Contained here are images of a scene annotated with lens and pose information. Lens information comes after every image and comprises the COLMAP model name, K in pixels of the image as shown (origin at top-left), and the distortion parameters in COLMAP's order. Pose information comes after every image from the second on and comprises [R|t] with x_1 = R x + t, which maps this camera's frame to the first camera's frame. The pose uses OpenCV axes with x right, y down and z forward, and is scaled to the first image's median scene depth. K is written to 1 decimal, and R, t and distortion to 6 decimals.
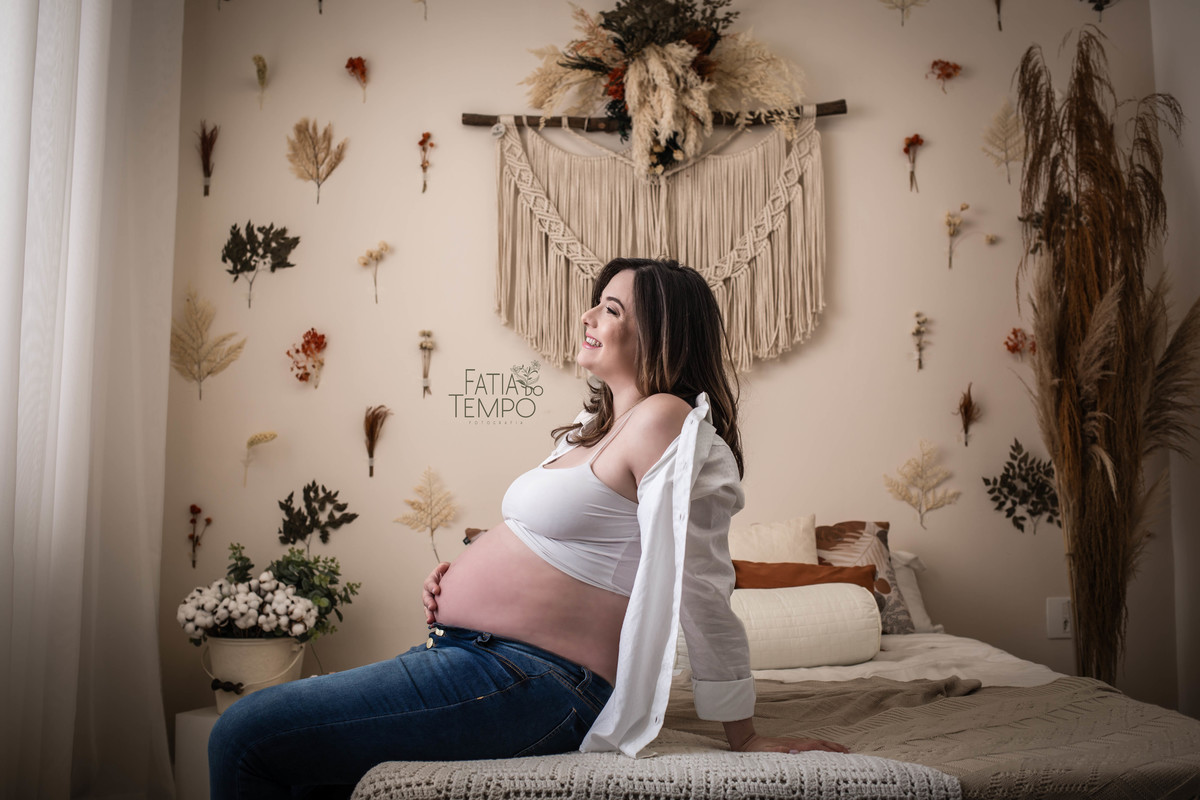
lens RADIAL K [[1189.7, 0, 600.0], [0, 1189.7, 400.0], [0, 0, 1]] dist [-0.071567, 0.059400]
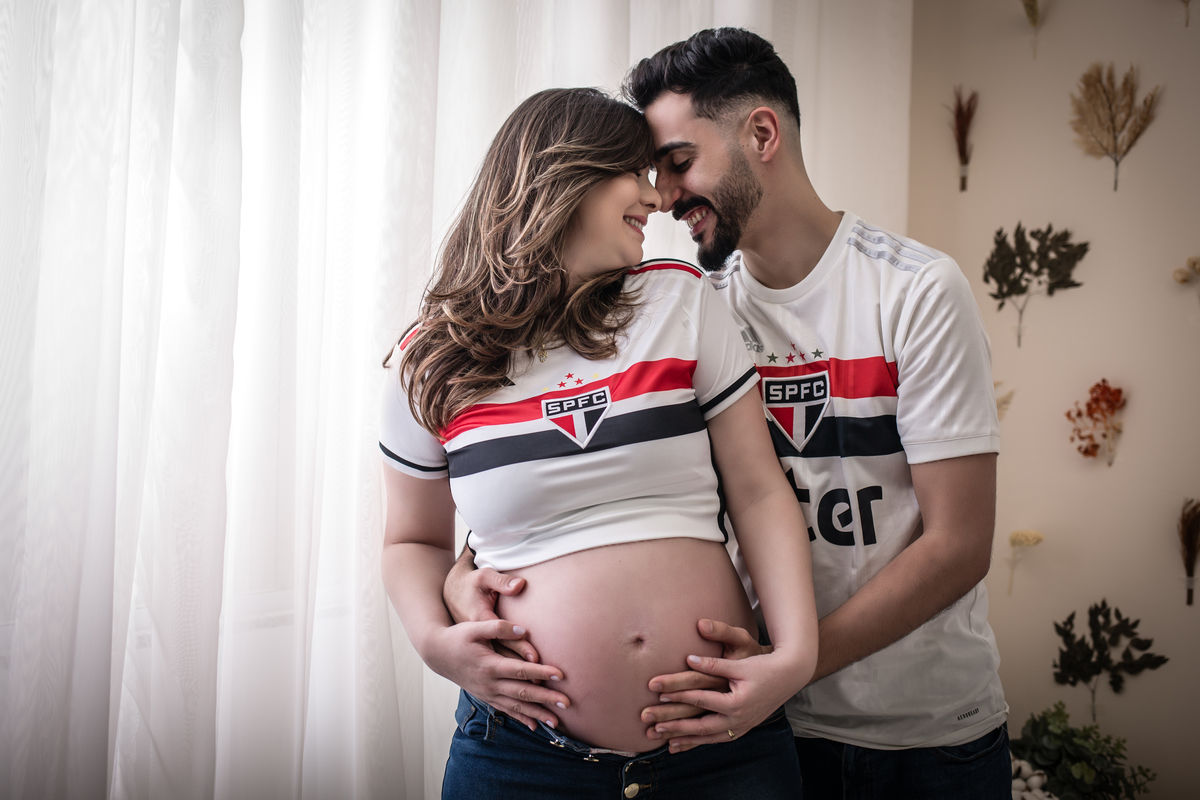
lens RADIAL K [[1264.3, 0, 641.3], [0, 1264.3, 402.2], [0, 0, 1]] dist [-0.075106, 0.067344]
pose [[0.730785, 0.033394, -0.681790, 0.053628], [0.026654, 0.996645, 0.077385, -0.109020], [0.682087, -0.074725, 0.727443, 0.292049]]
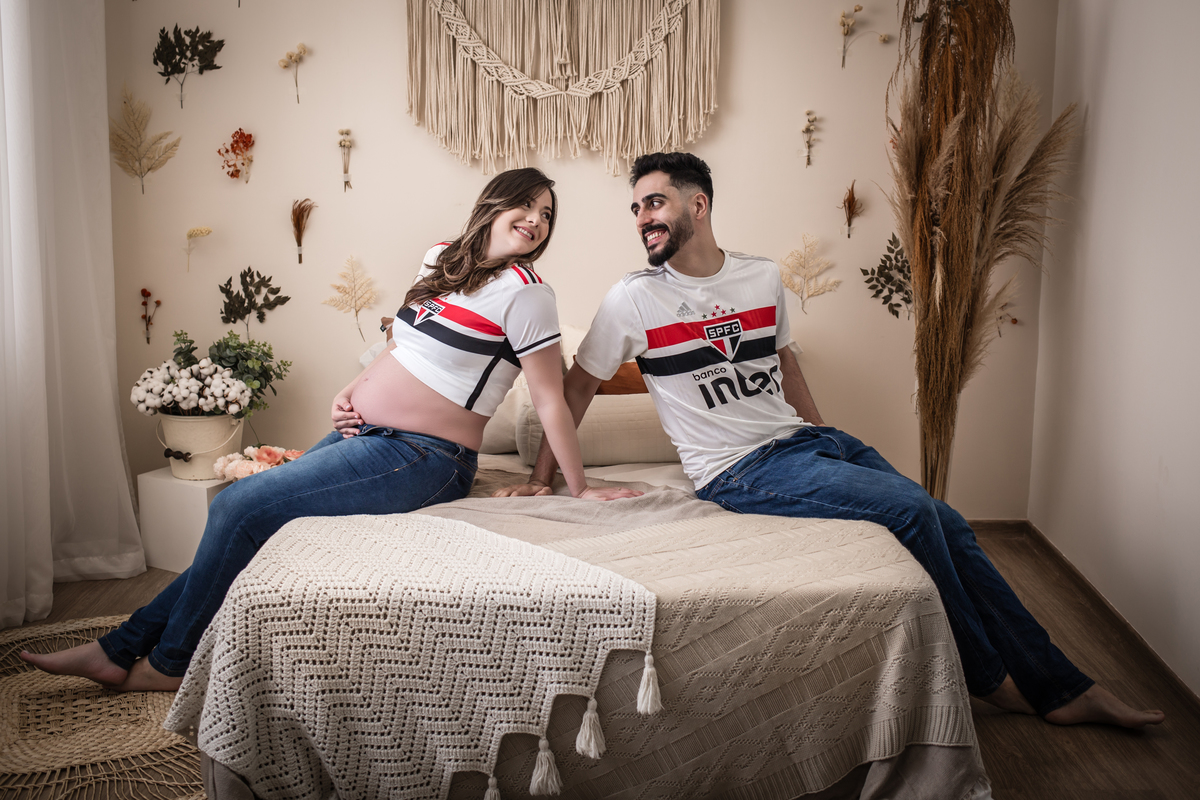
lens RADIAL K [[1319.1, 0, 601.3], [0, 1319.1, 357.7], [0, 0, 1]] dist [-0.068929, 0.046315]
pose [[0.999061, 0.013227, -0.041257, 0.138576], [-0.002732, 0.969595, 0.244700, -0.149921], [0.043239, -0.244357, 0.968721, -0.196705]]
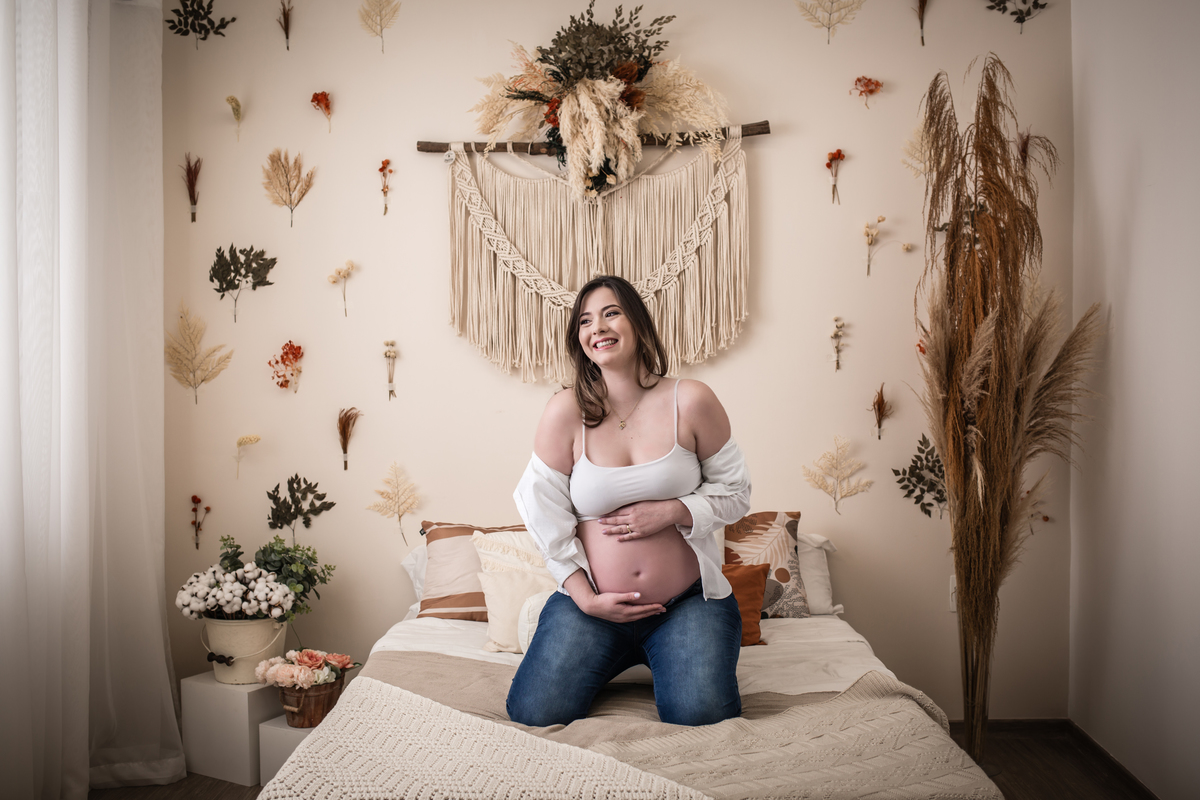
lens RADIAL K [[1197.6, 0, 599.6], [0, 1197.6, 407.3], [0, 0, 1]] dist [-0.070650, 0.054019]
pose [[0.997780, -0.004494, -0.066444, 0.126469], [0.011970, 0.993574, 0.112547, -0.120723], [0.065511, -0.113092, 0.991422, -0.115297]]
